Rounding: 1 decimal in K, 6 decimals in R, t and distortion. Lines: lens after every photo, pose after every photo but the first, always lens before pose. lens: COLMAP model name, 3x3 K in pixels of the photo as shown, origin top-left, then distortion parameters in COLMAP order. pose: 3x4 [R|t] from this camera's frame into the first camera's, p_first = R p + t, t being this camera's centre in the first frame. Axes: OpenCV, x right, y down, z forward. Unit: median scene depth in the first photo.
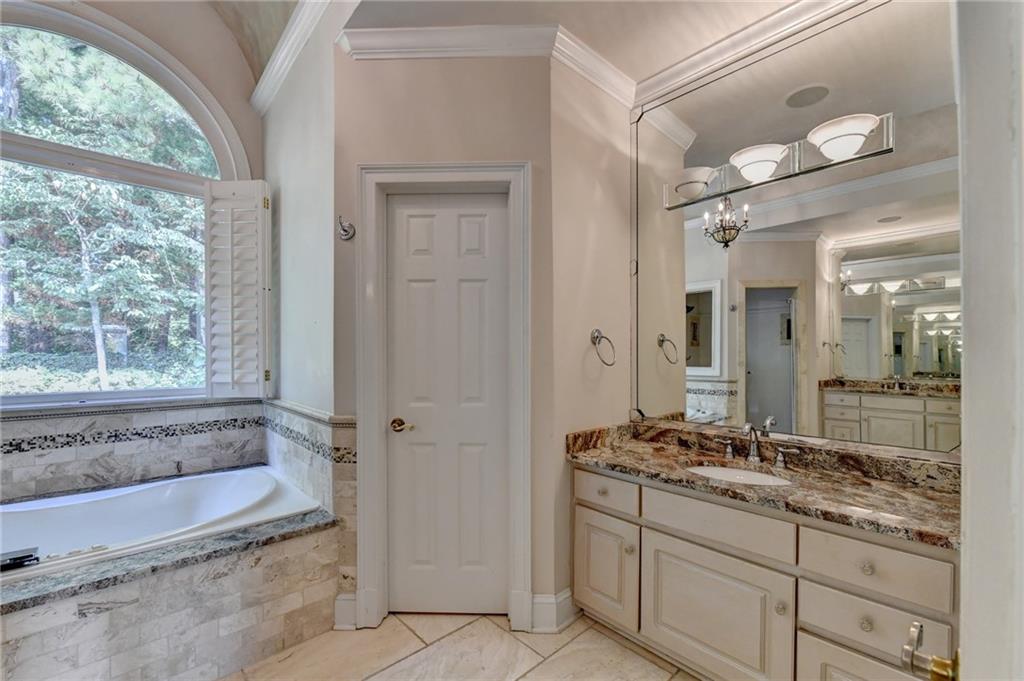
lens RADIAL K [[424.9, 0, 519.6], [0, 424.9, 357.3], [0, 0, 1]] dist [-0.001154, -0.000522]
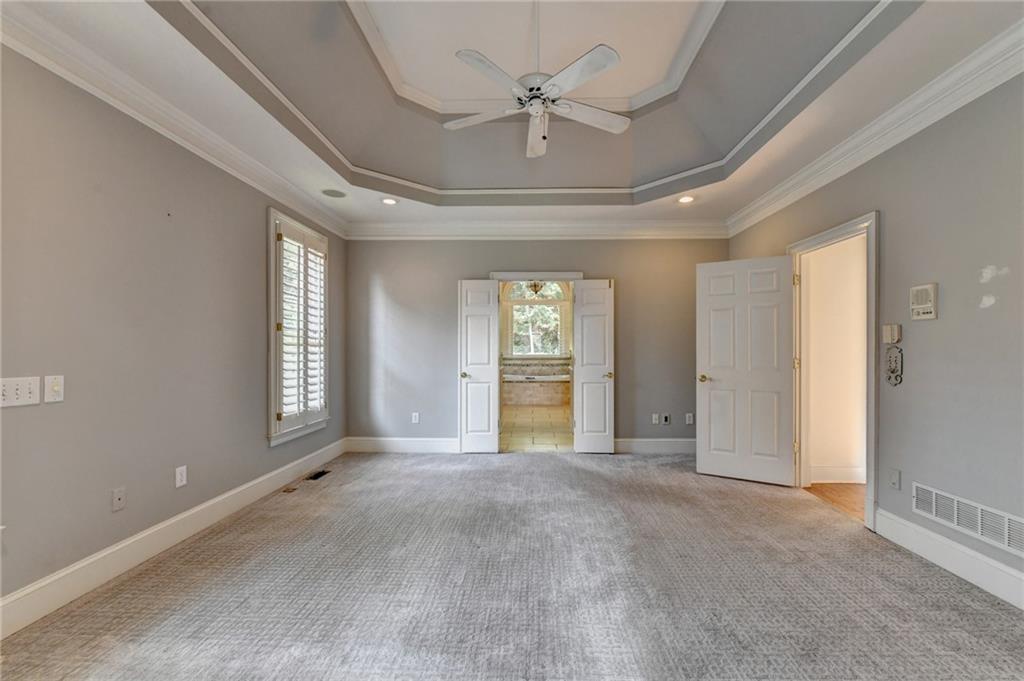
lens RADIAL K [[438.6, 0, 520.1], [0, 438.6, 350.7], [0, 0, 1]] dist [0.000771, -0.000035]
pose [[0.706426, 0.005317, -0.707767, 2.105931], [-0.001471, 0.999981, 0.006044, 0.013762], [0.707785, -0.003229, 0.706420, -2.387692]]
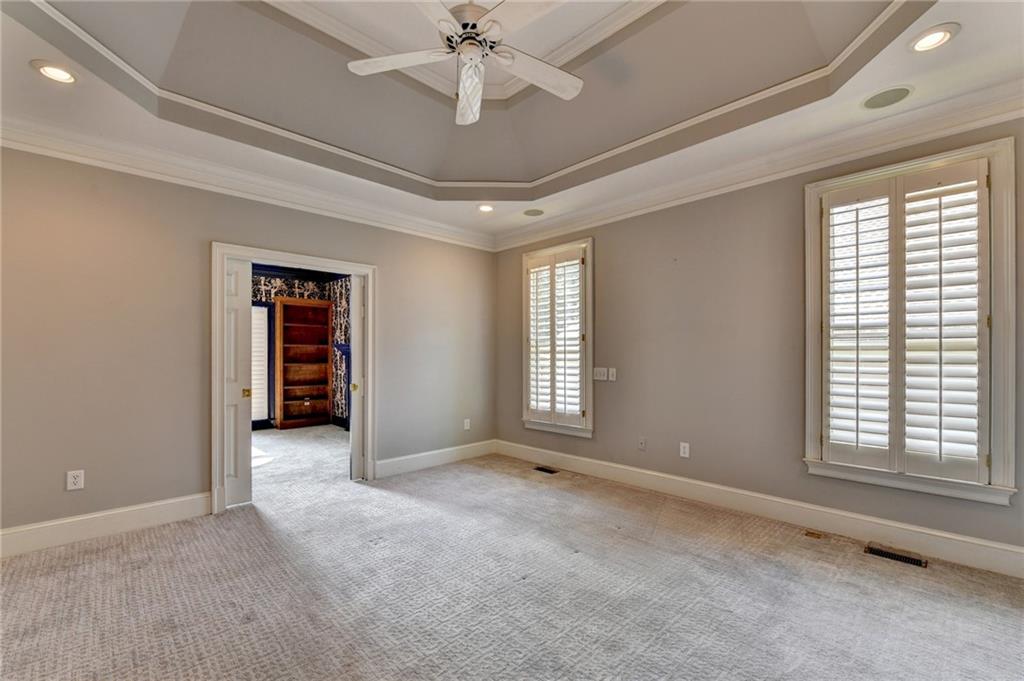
lens RADIAL K [[424.9, 0, 519.6], [0, 424.9, 357.3], [0, 0, 1]] dist [-0.001154, -0.000522]
pose [[-0.999634, 0.004971, -0.026581, 1.183376], [0.004810, 0.999970, 0.006106, 0.013307], [0.026610, 0.005976, -0.999628, -0.524924]]
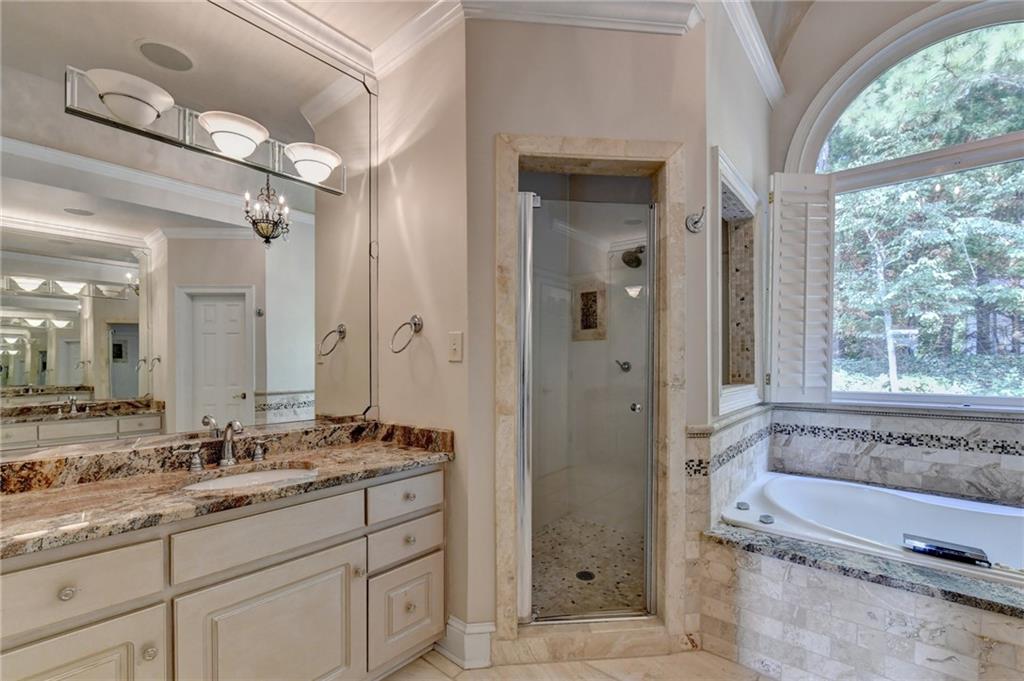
lens RADIAL K [[443.9, 0, 532.6], [0, 443.9, 366.9], [0, 0, 1]] dist [-0.001833, -0.000322]
pose [[0.147076, 0.013257, -0.989036, -0.180224], [-0.005990, 0.999904, 0.012512, 0.010300], [0.989107, 0.004084, 0.147141, -0.123391]]
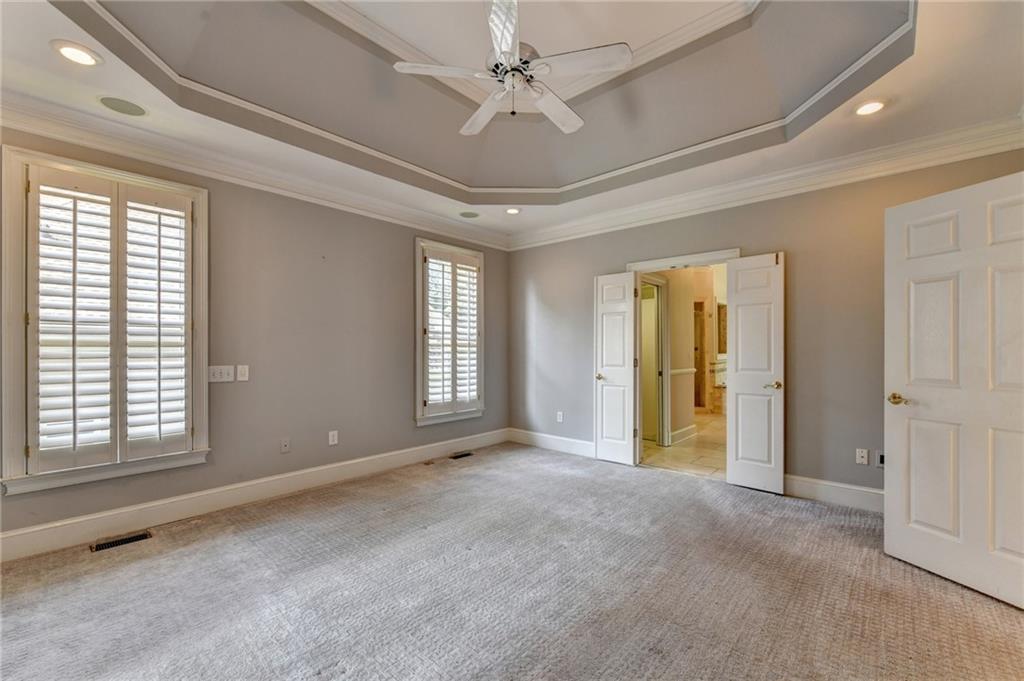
lens RADIAL K [[428.0, 0, 509.3], [0, 428.0, 350.7], [0, 0, 1]] dist [0.000256, -0.000130]
pose [[0.074531, 0.006407, -0.997198, 2.348427], [0.000795, 0.999979, 0.006485, 0.013044], [0.997218, -0.001276, 0.074524, -1.574304]]
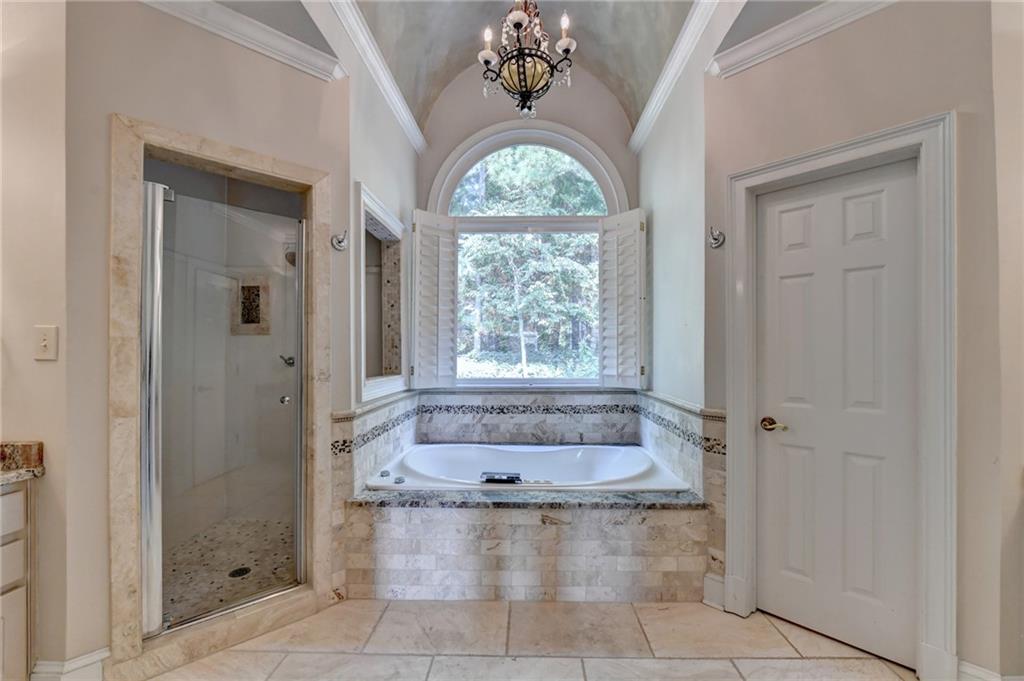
lens RADIAL K [[425.1, 0, 522.9], [0, 425.1, 352.2], [0, 0, 1]] dist [-0.007907, -0.000213]
pose [[0.719547, -0.001126, -0.694443, -0.008833], [-0.004212, 0.999973, -0.005987, 0.000015], [0.694431, 0.007233, 0.719523, -0.098662]]
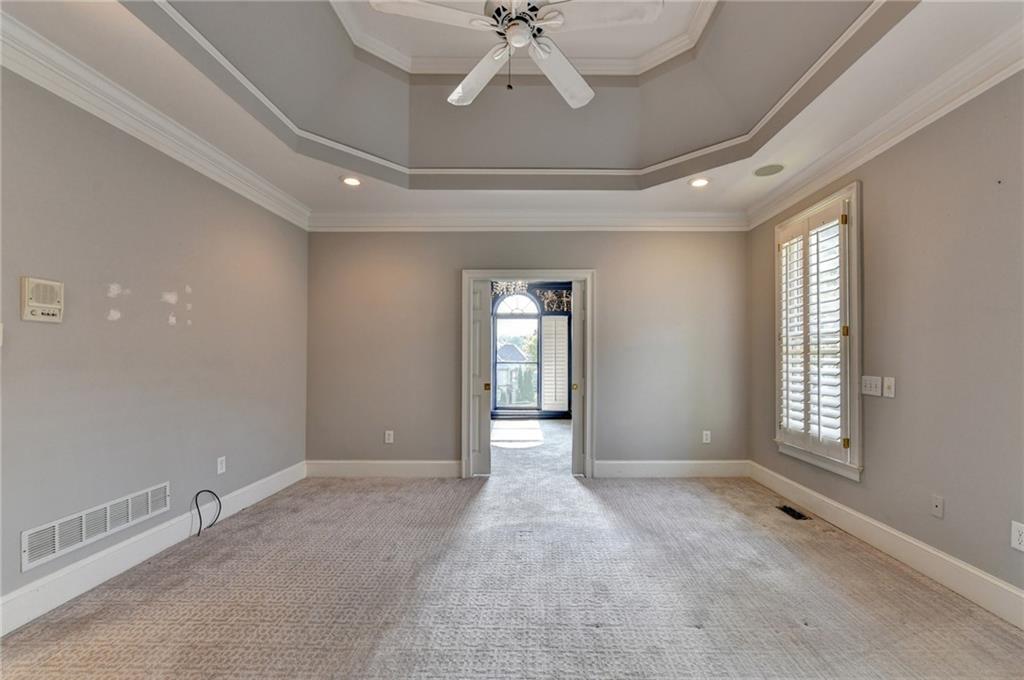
lens RADIAL K [[422.1, 0, 539.2], [0, 422.1, 354.5], [0, 0, 1]] dist [-0.001854, -0.000277]
pose [[-0.737894, 0.006447, 0.674886, 0.637905], [0.002401, 0.999973, -0.006927, 0.016236], [-0.674912, -0.003491, -0.737890, -0.859006]]
